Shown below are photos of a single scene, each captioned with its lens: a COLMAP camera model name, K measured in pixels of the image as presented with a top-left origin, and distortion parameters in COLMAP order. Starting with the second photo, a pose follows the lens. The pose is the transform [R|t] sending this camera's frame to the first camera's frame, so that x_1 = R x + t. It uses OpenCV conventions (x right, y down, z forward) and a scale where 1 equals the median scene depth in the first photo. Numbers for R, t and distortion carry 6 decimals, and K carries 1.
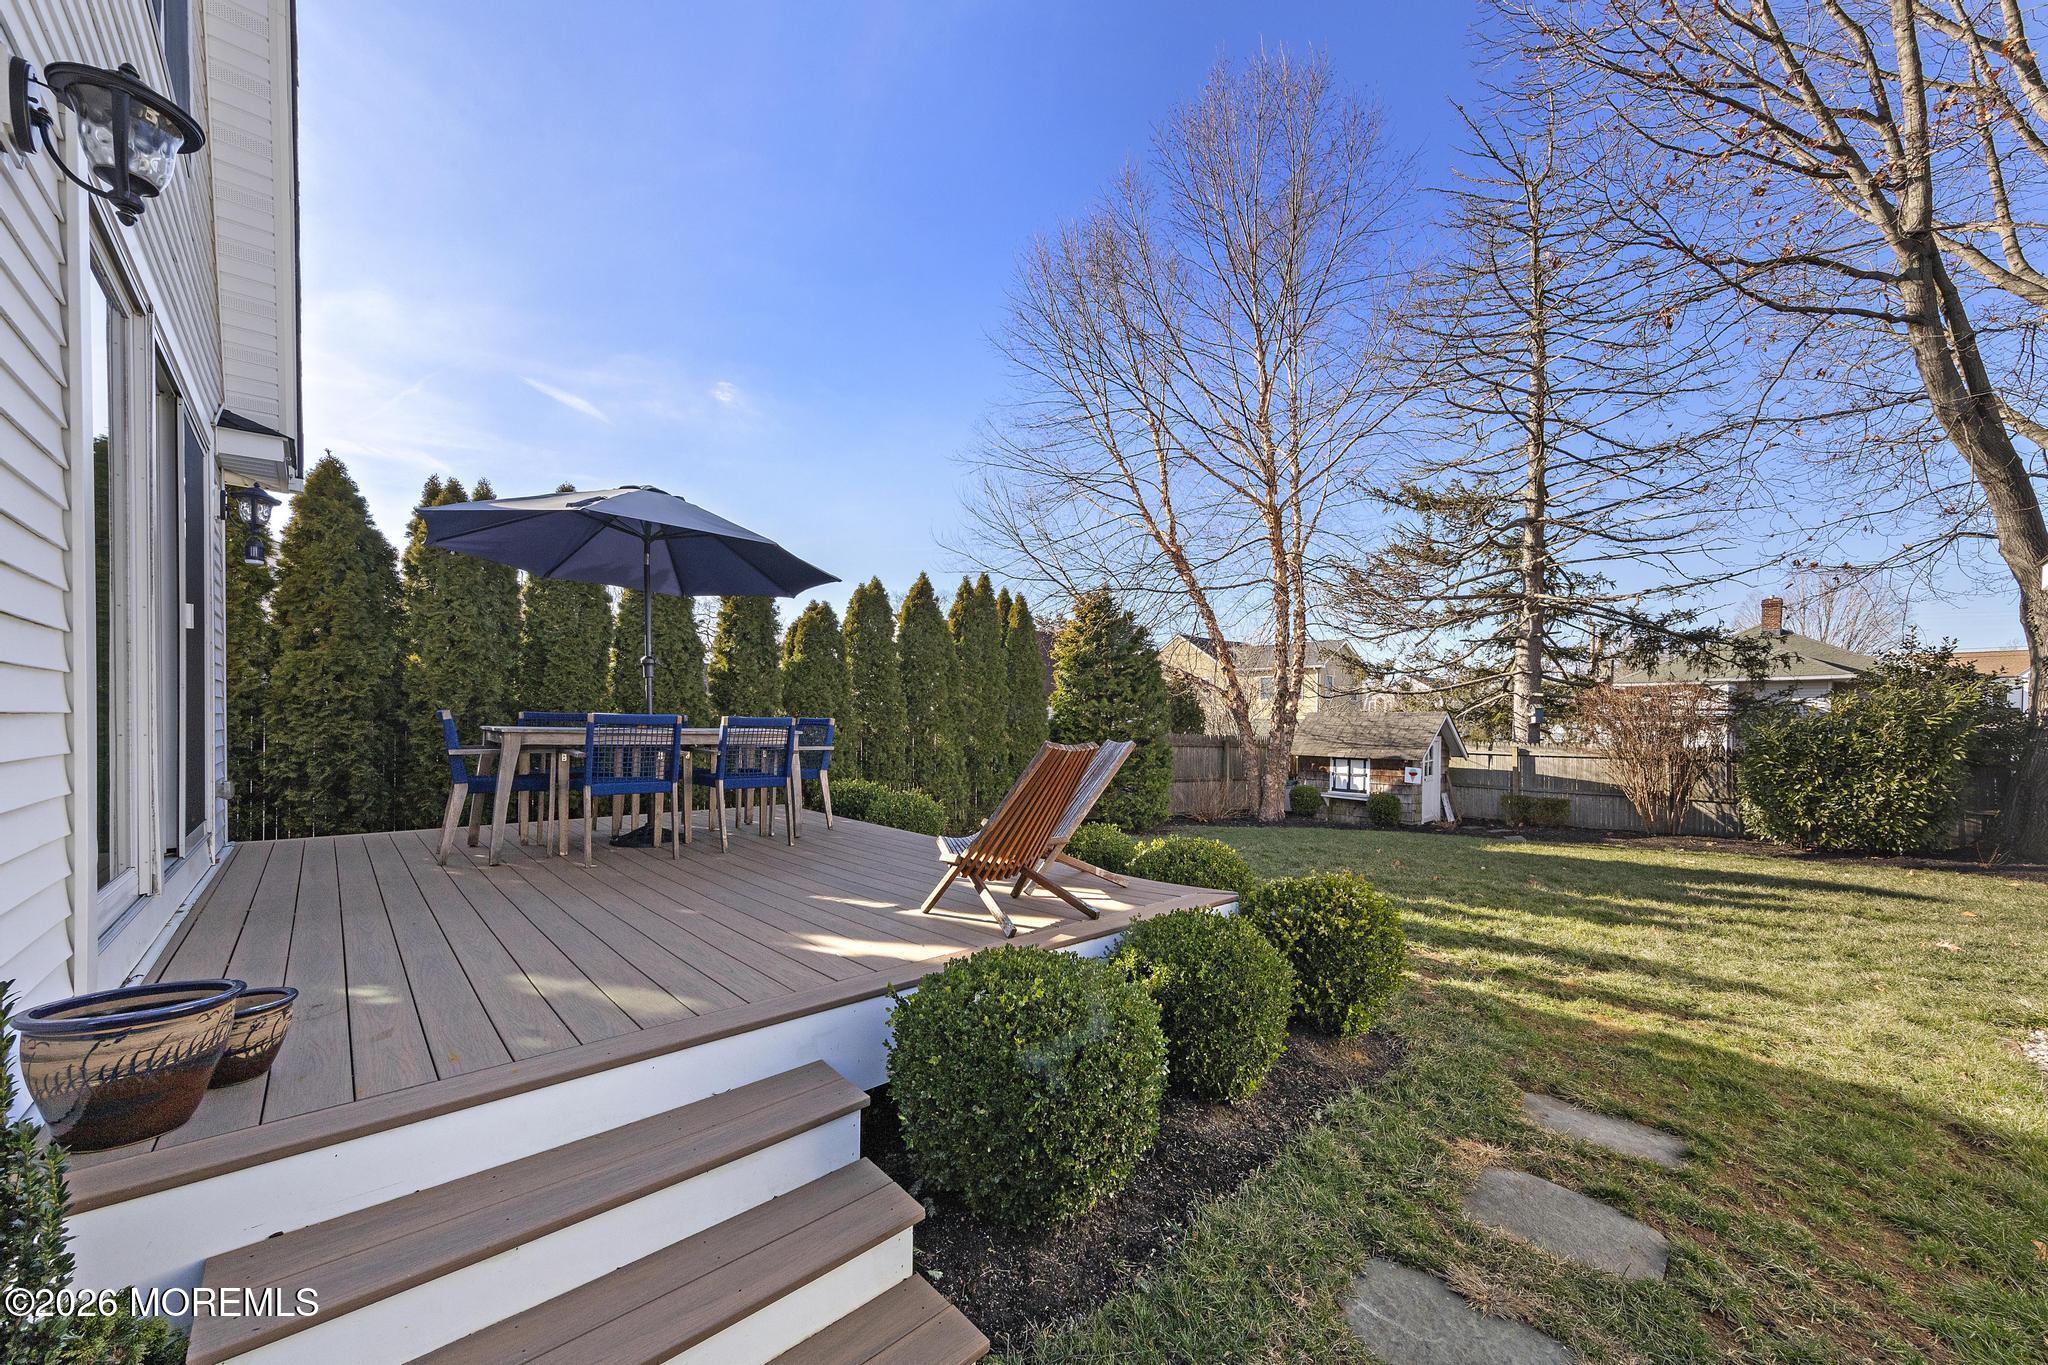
lens RADIAL K [[788.0, 0, 1020.7], [0, 788.0, 710.2], [0, 0, 1]] dist [0.000879, 0.000004]
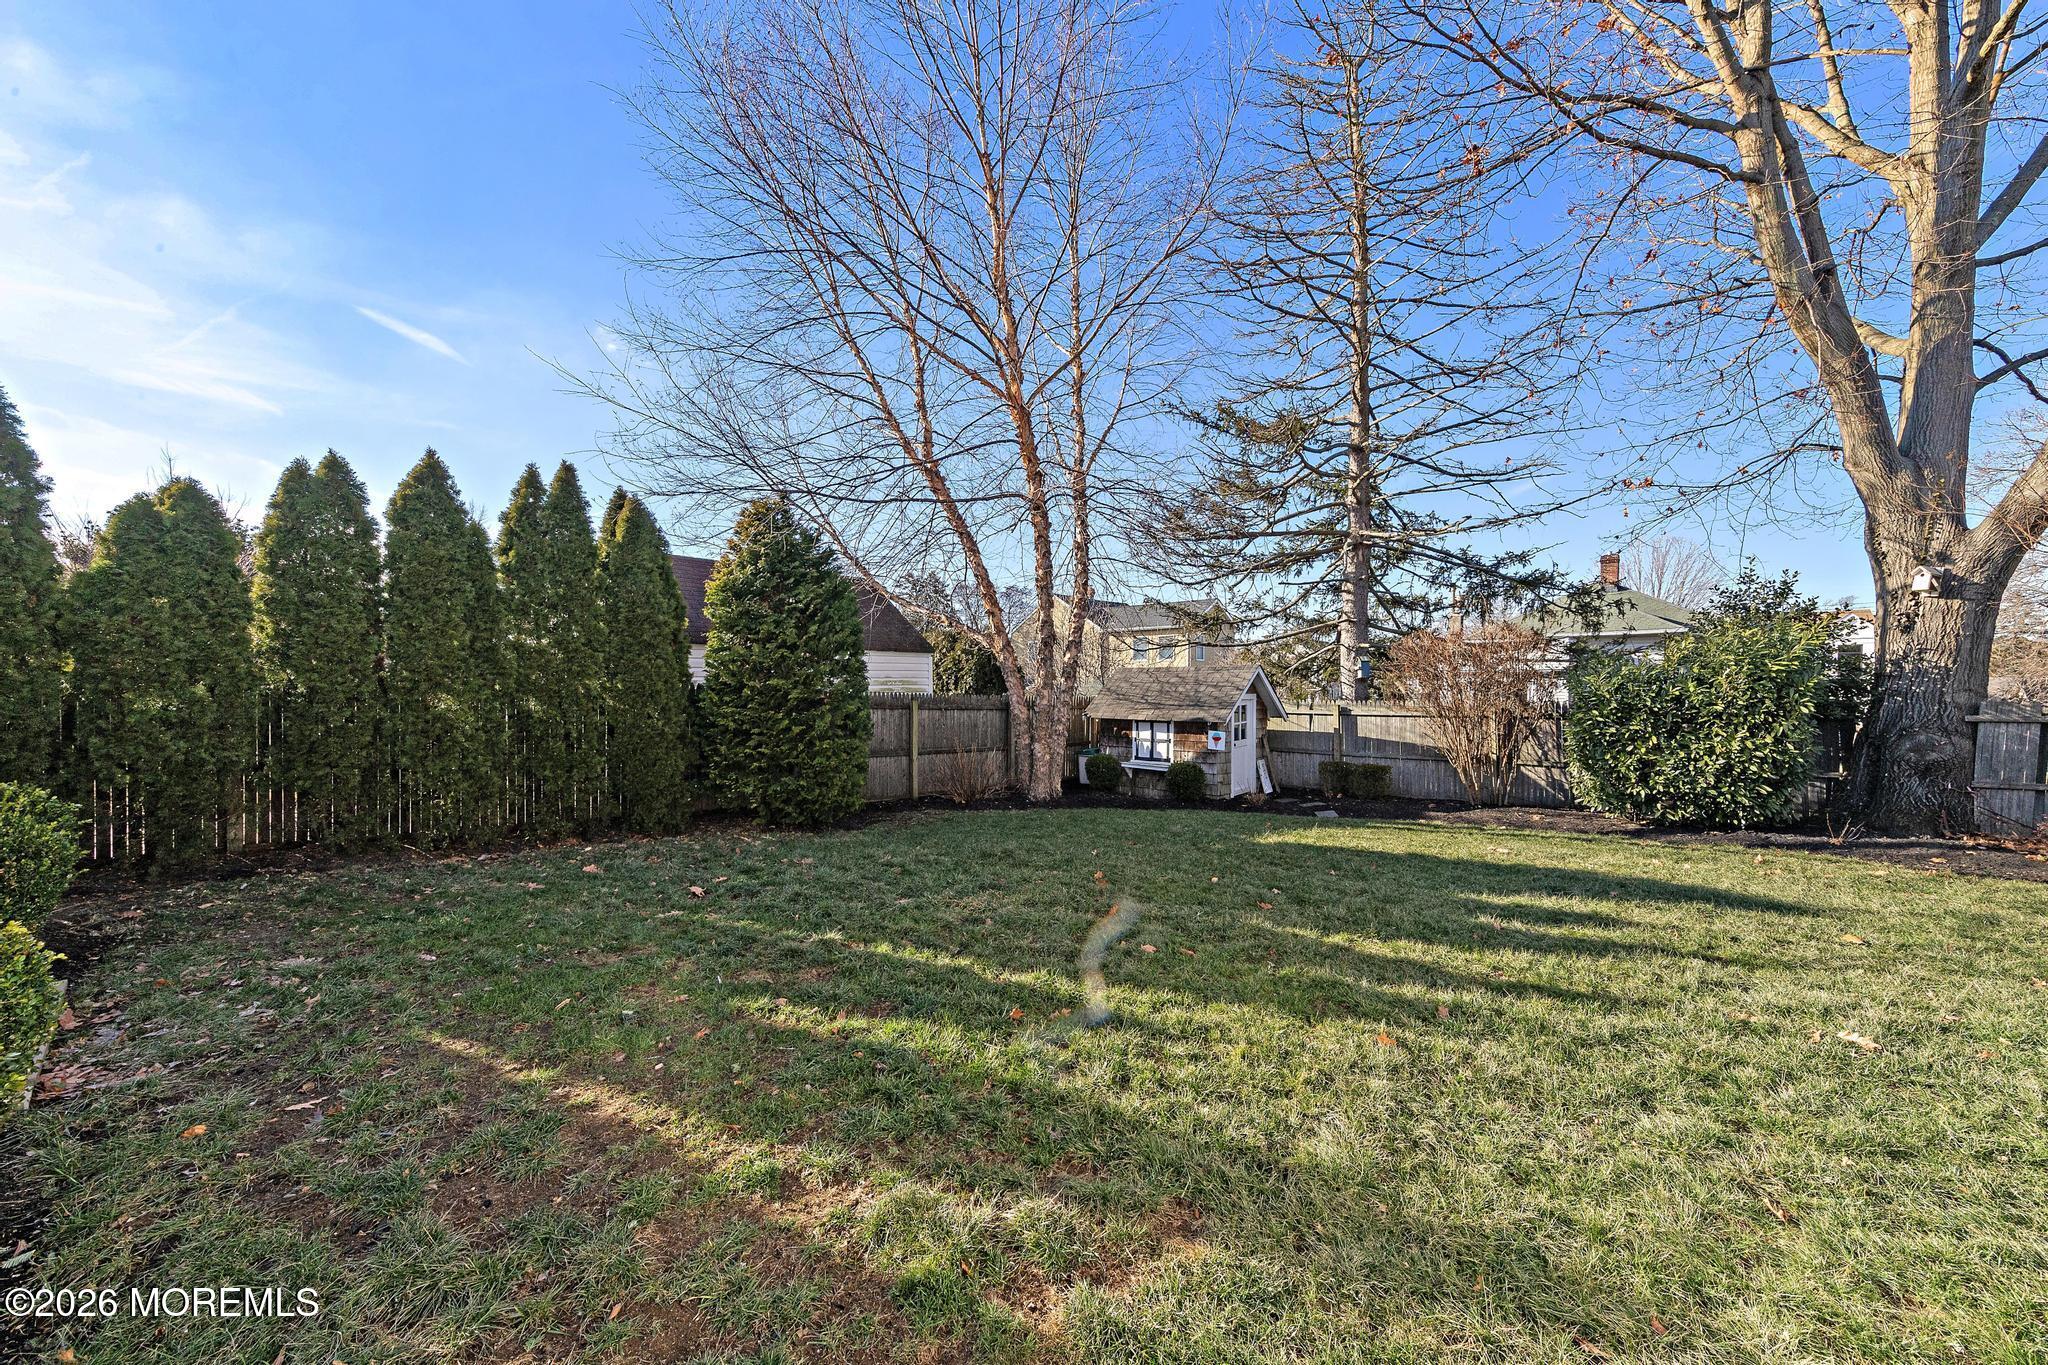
lens RADIAL K [[778.4, 0, 1030.3], [0, 778.4, 674.1], [0, 0, 1]] dist [0.002106, -0.000022]
pose [[0.993125, -0.007784, 0.116803, 0.269652], [0.008040, 0.999966, -0.001724, 0.015832], [-0.116786, 0.002651, 0.993154, 0.265446]]
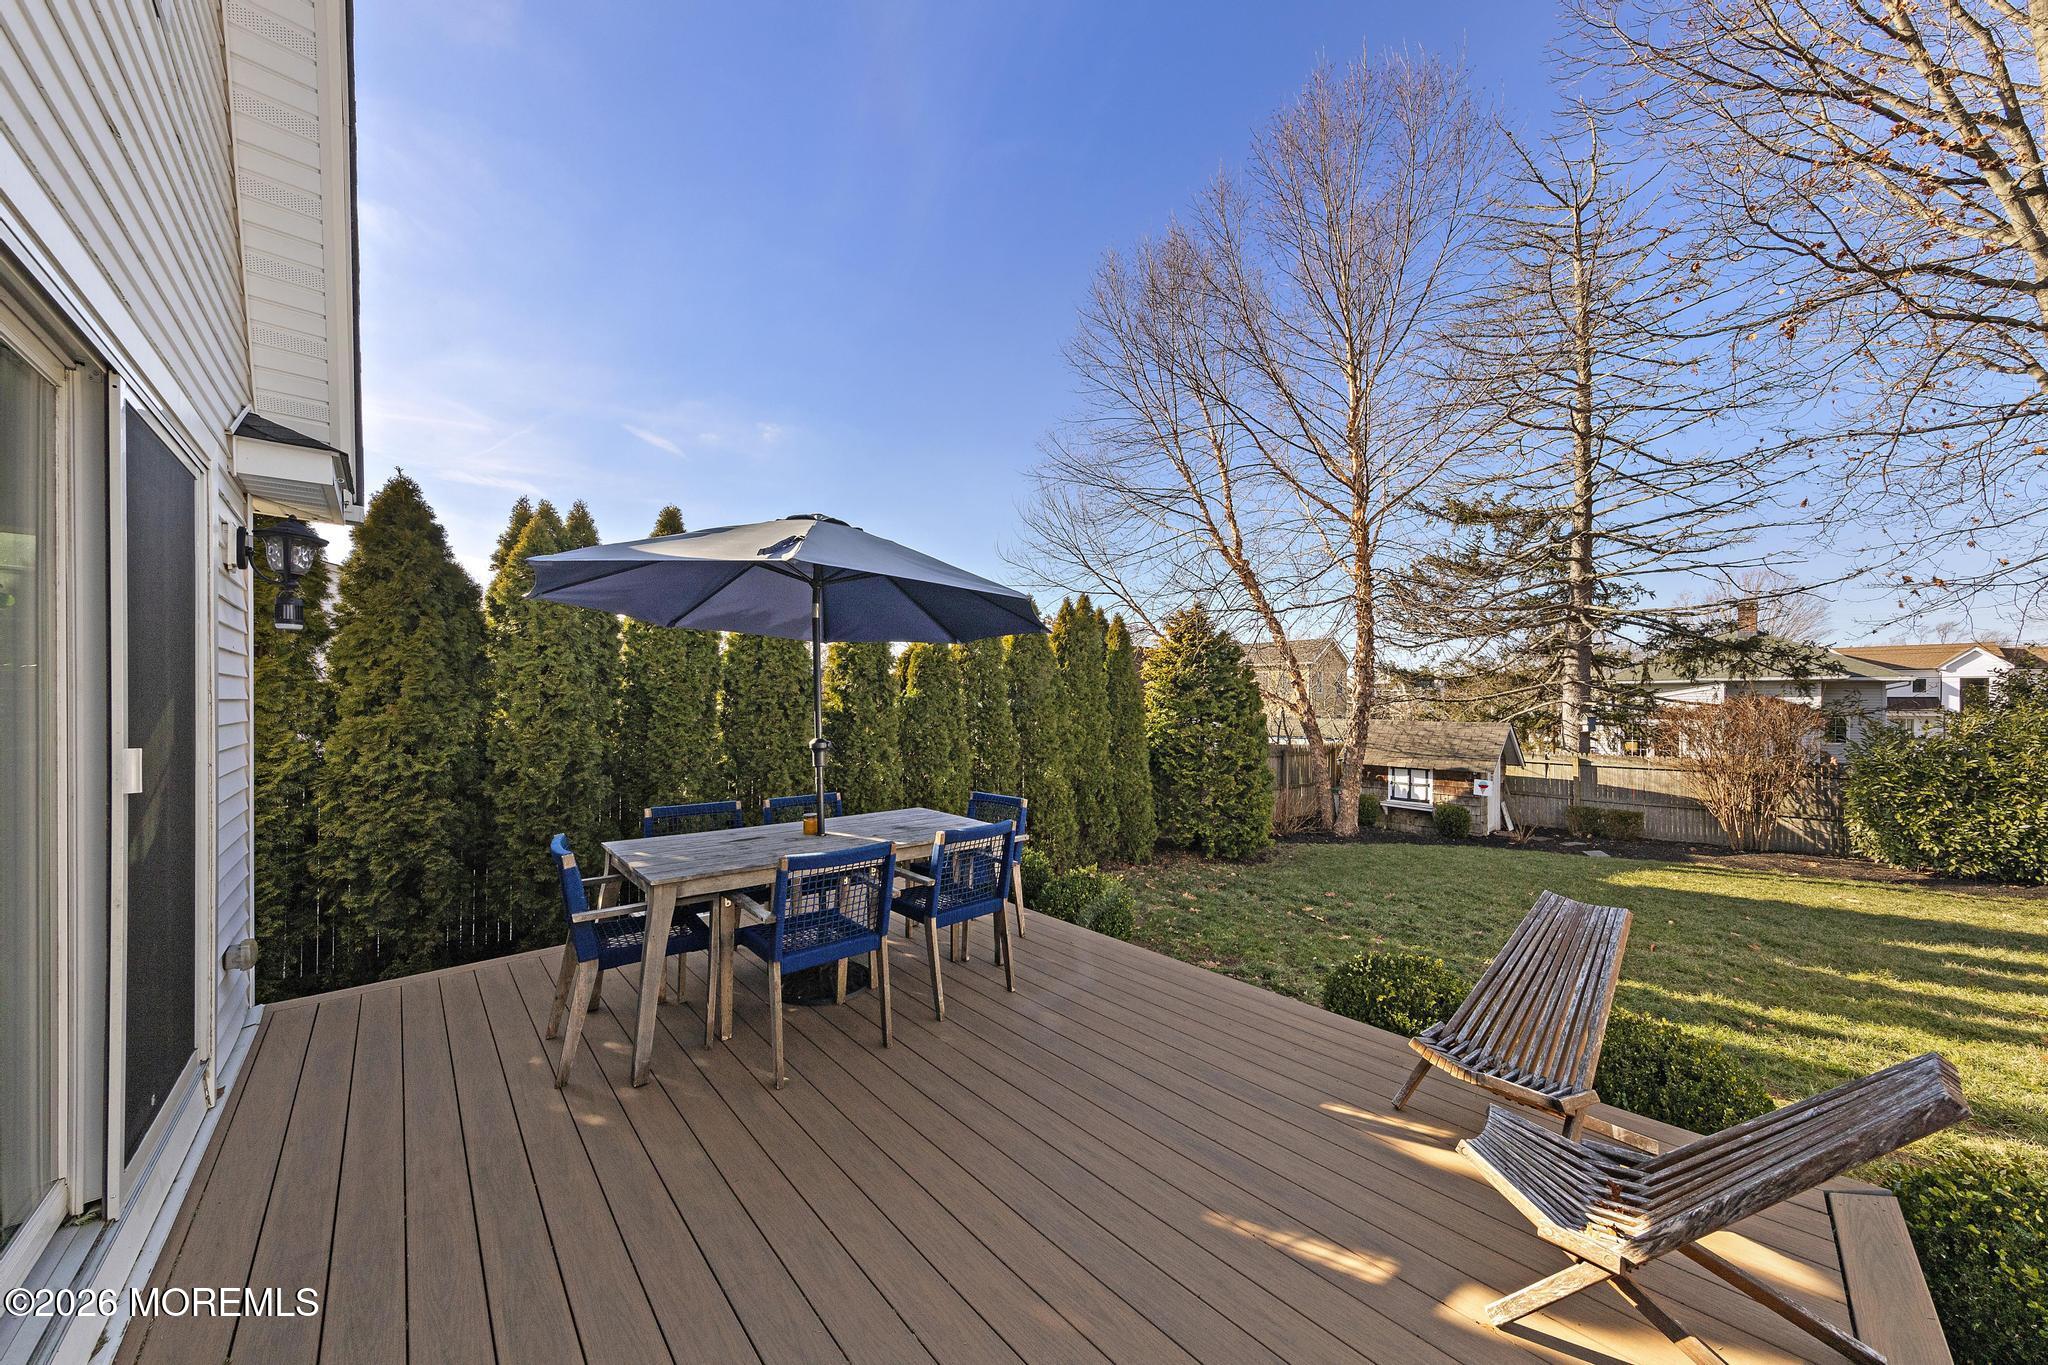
lens RADIAL K [[691.9, 0, 1014.7], [0, 691.9, 687.6], [0, 0, 1]] dist [-0.000801, 0.000182]
pose [[0.999988, -0.004122, 0.002473, -0.132071], [0.004146, 0.999943, -0.009839, -0.050958], [-0.002432, 0.009849, 0.999949, 0.154907]]
